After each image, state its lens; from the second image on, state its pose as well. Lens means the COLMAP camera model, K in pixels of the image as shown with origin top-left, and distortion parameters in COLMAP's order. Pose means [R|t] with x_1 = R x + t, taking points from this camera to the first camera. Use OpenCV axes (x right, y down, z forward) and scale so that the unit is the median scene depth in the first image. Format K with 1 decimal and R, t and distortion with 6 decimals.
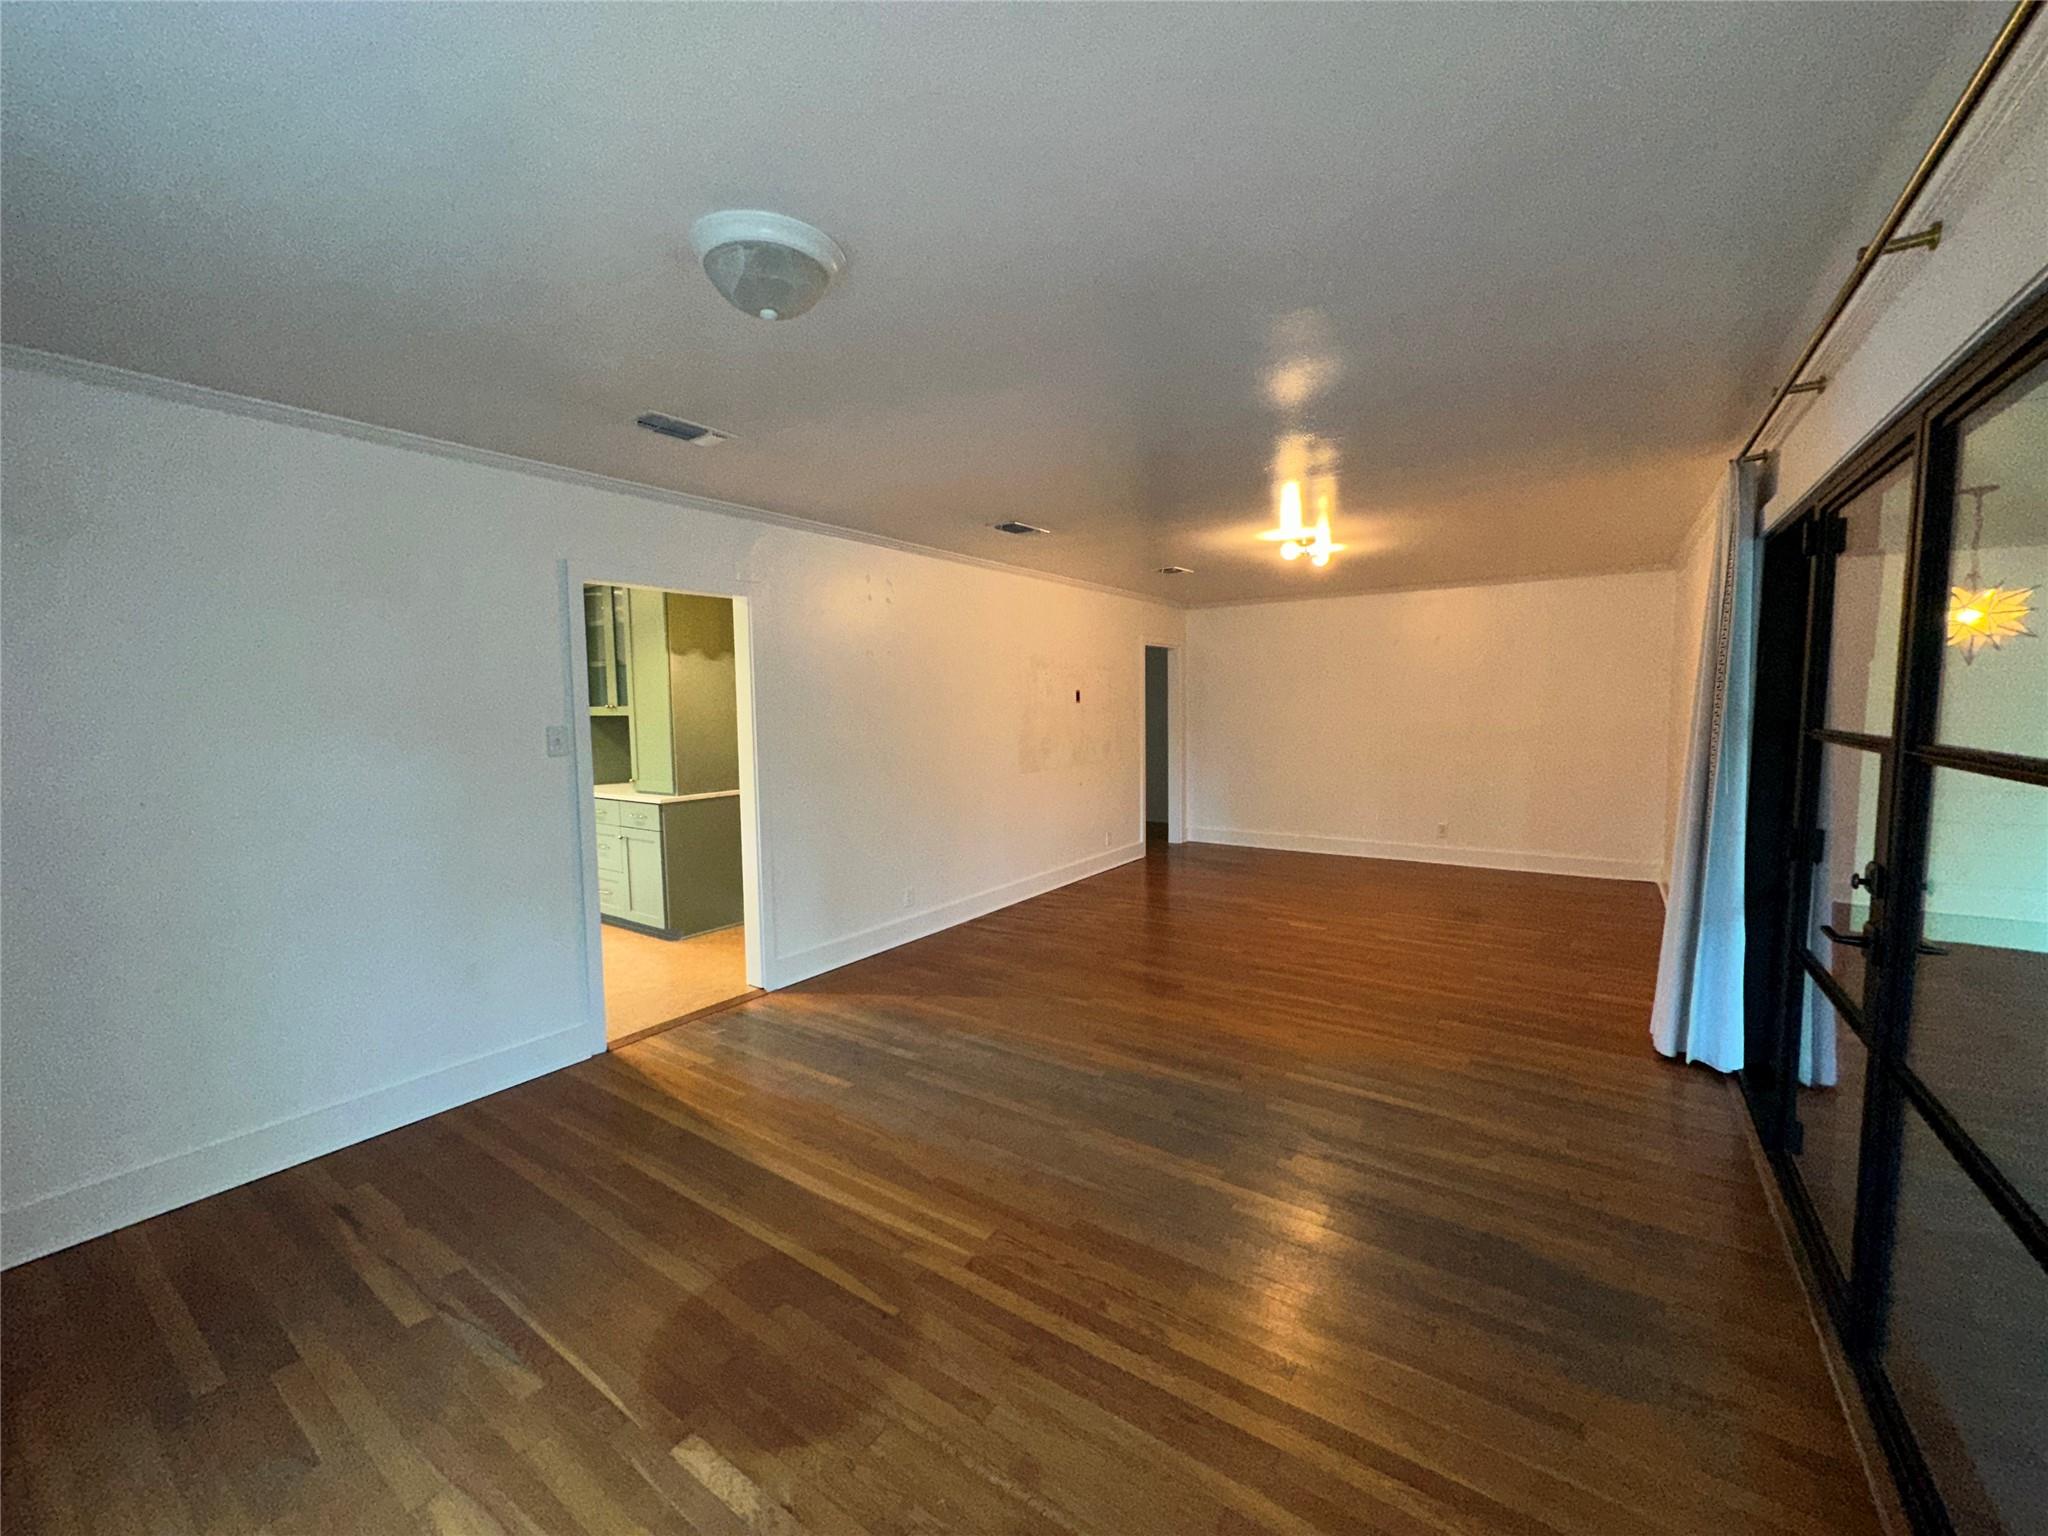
lens RADIAL K [[814.7, 0, 1024.9], [0, 814.7, 766.7], [0, 0, 1]] dist [-0.004757, 0.000615]
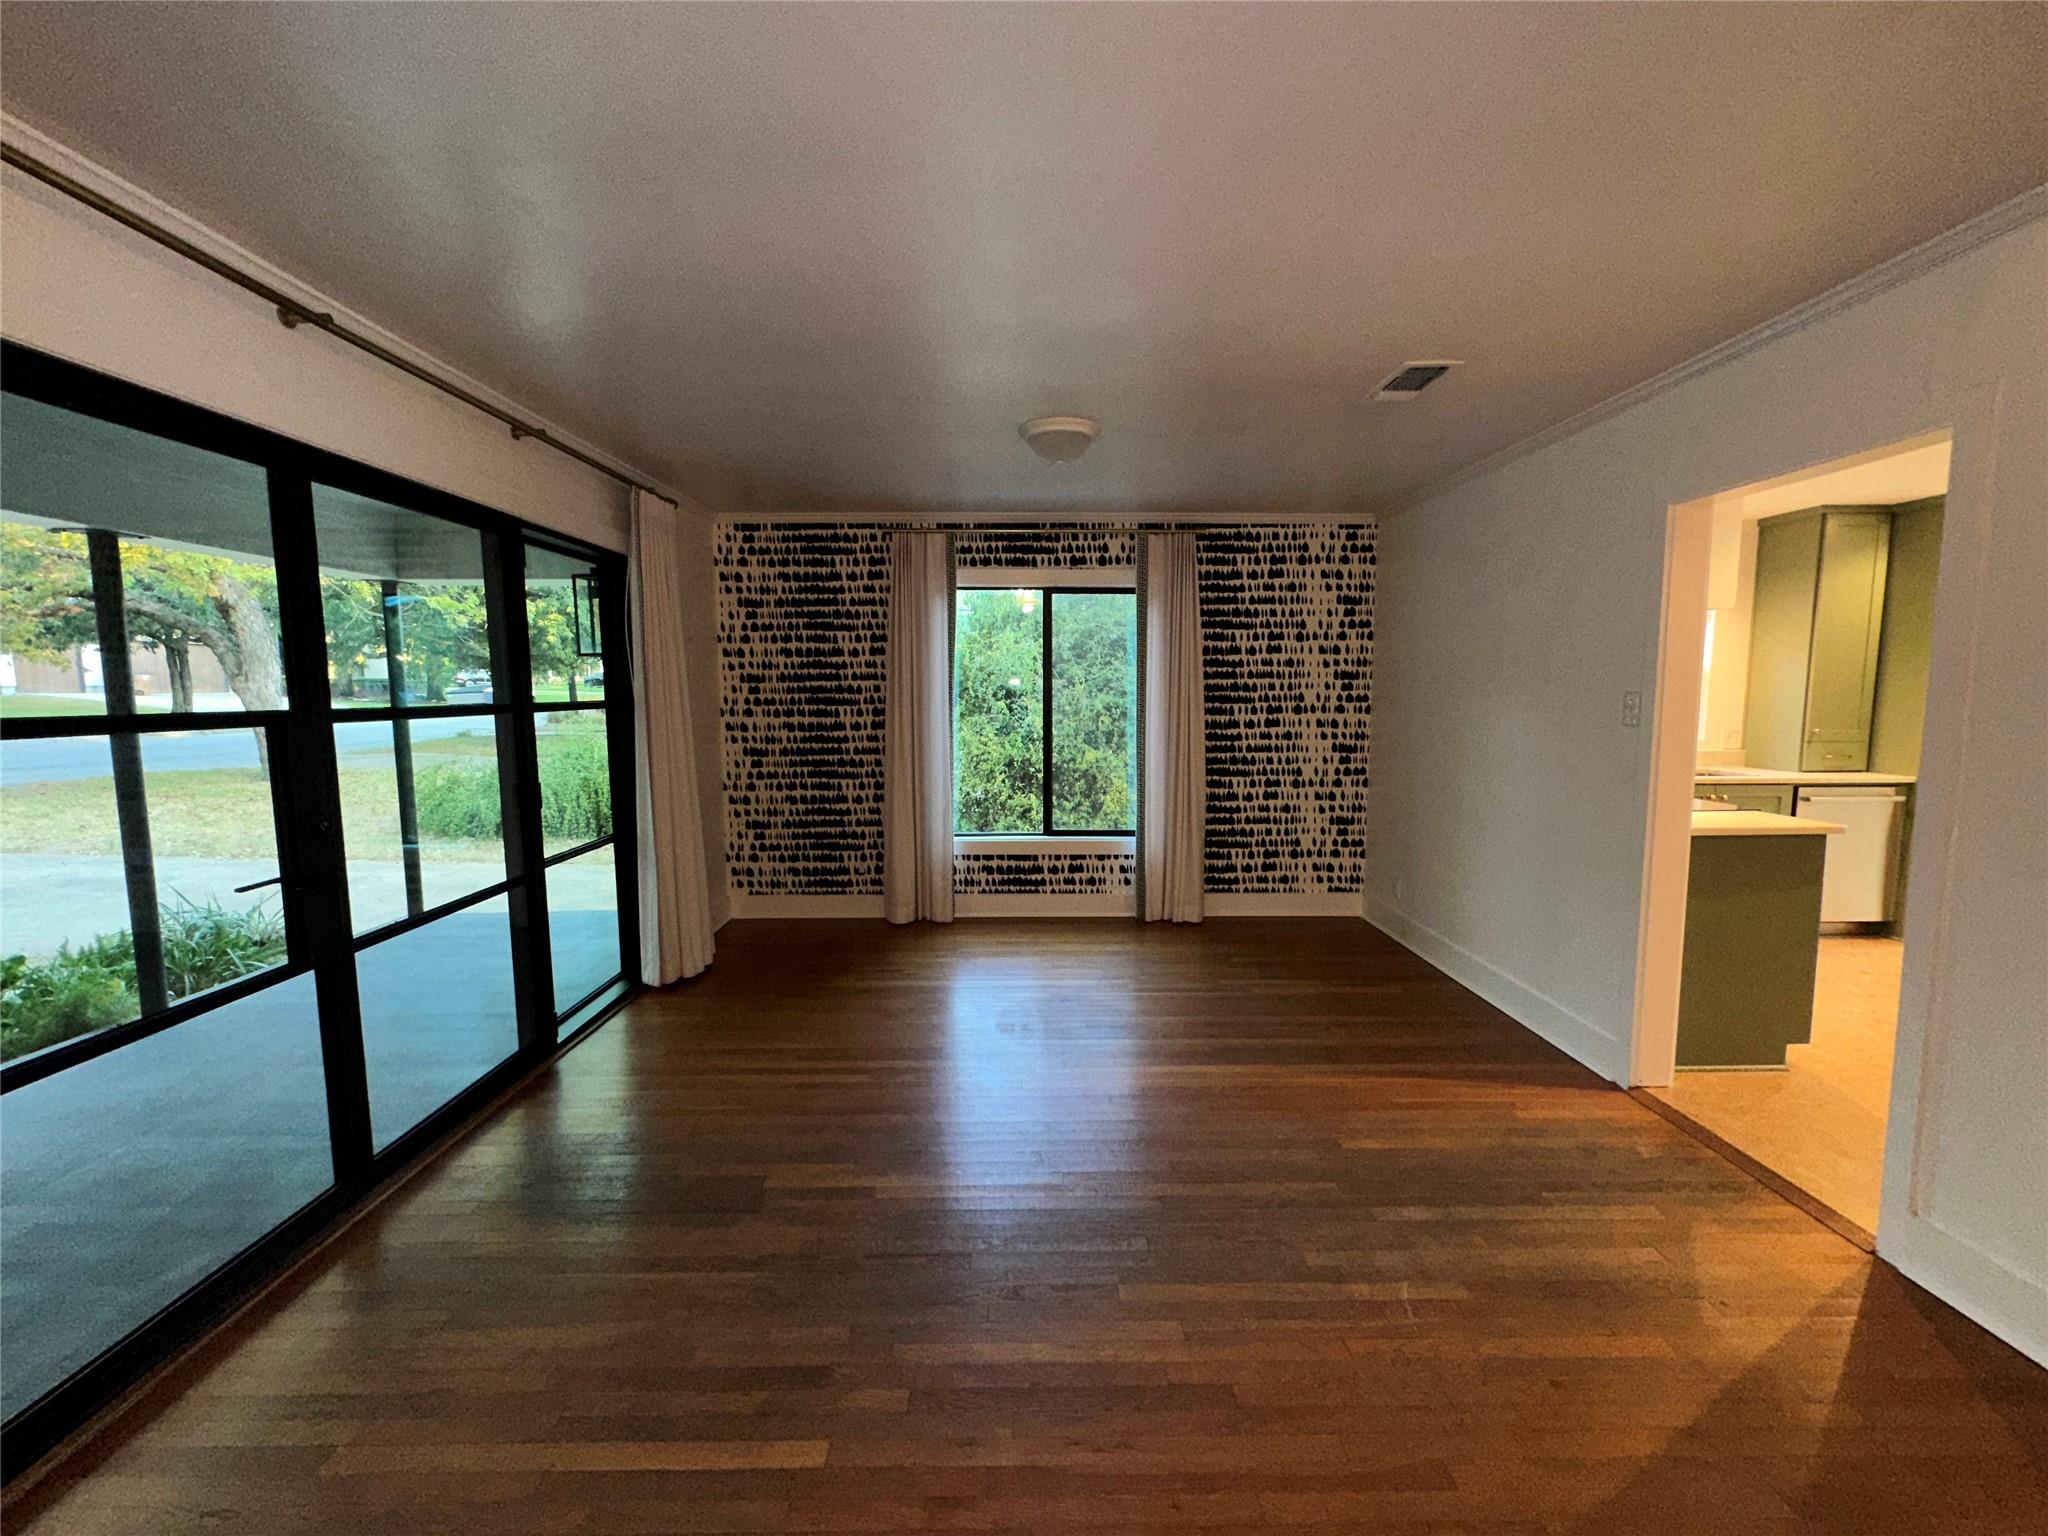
lens RADIAL K [[819.6, 0, 1024.0], [0, 819.6, 768.0], [0, 0, 1]] dist [0.002225, 0.000273]
pose [[-0.814025, 0.075895, -0.575850, 0.427400], [-0.026120, 0.985640, 0.166827, -0.090594], [0.580242, 0.150842, -0.800353, 1.255398]]
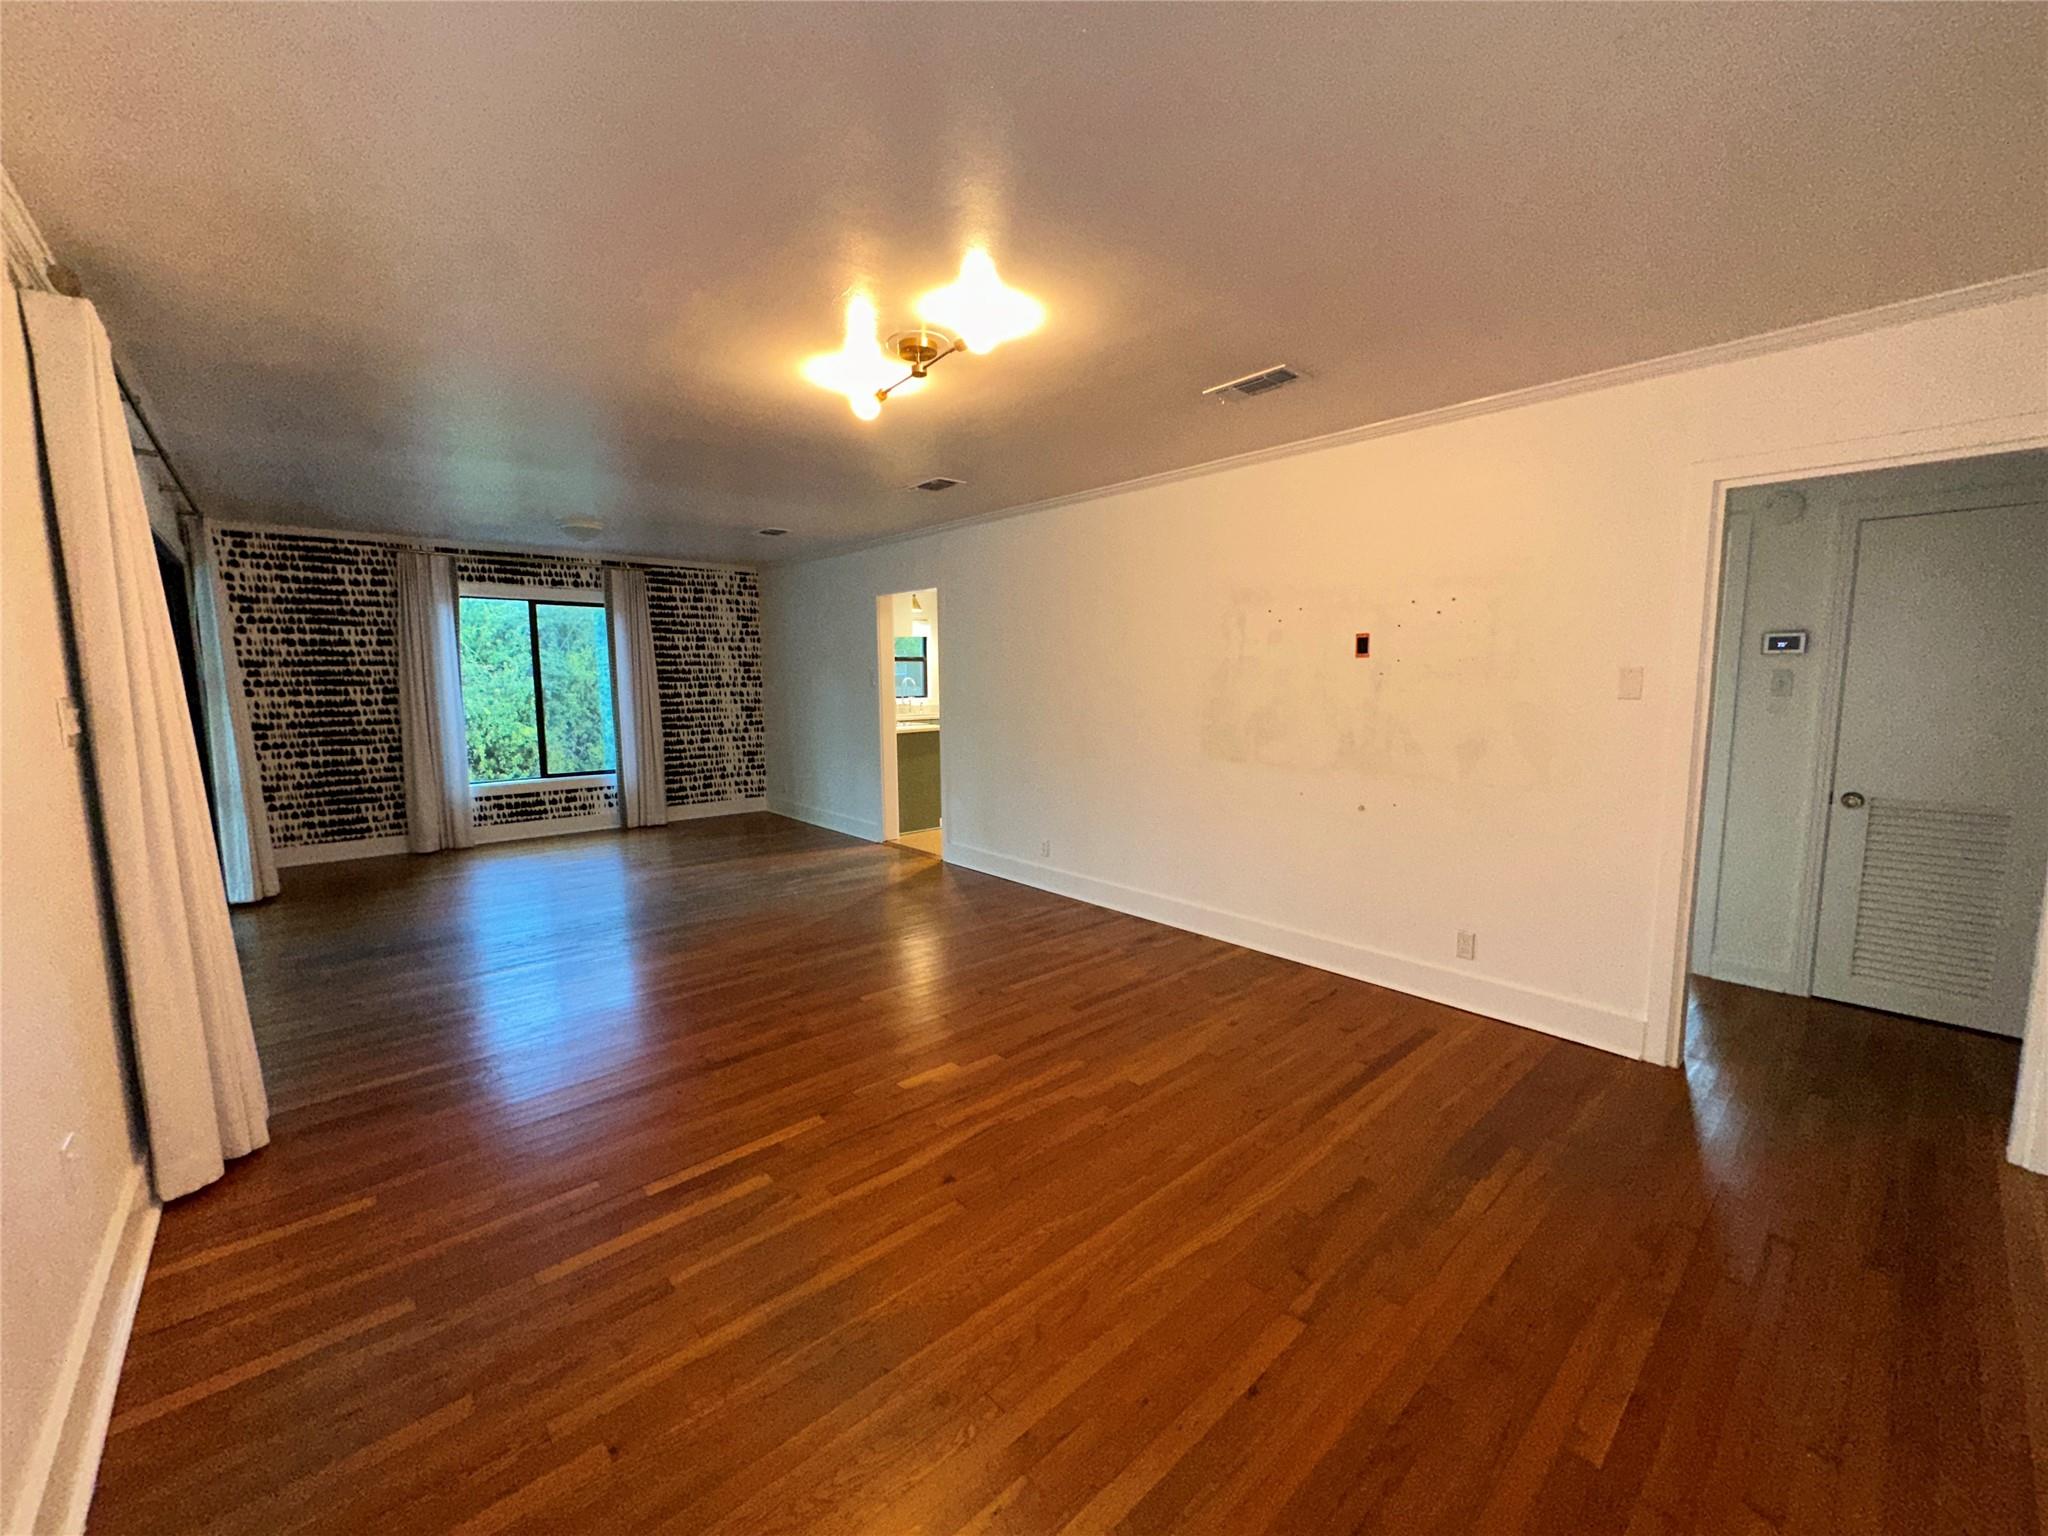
lens RADIAL K [[814.7, 0, 1024.9], [0, 814.7, 766.7], [0, 0, 1]] dist [-0.004757, 0.000615]
pose [[-0.231284, 0.131399, -0.963972, 1.231224], [-0.066075, 0.986428, 0.150313, -0.139077], [0.970640, 0.098460, -0.219462, 1.725223]]
